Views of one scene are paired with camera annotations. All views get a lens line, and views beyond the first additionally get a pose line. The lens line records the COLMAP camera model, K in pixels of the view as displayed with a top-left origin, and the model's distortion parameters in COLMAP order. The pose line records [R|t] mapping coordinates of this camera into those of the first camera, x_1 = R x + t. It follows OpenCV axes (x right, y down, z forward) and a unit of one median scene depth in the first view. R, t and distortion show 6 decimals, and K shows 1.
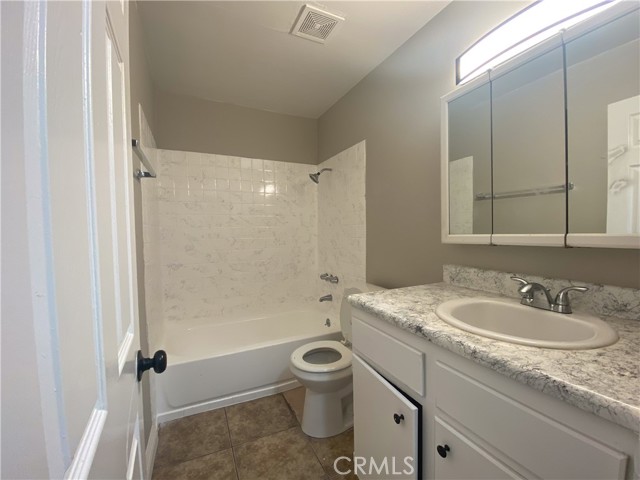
lens RADIAL K [[269.6, 0, 320.0], [0, 269.6, 240.0], [0, 0, 1]] dist [0.017110, -0.024622]
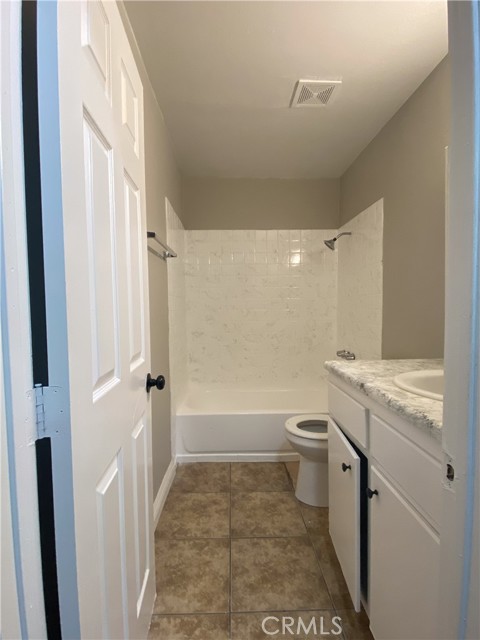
lens RADIAL K [[317.0, 0, 240.0], [0, 317.0, 320.0], [0, 0, 1]] dist [0.001438, -0.000442]
pose [[0.916128, 0.018541, -0.400458, 0.209271], [-0.015020, 0.999816, 0.011929, 0.029507], [0.400605, -0.004914, 0.916238, -0.178231]]
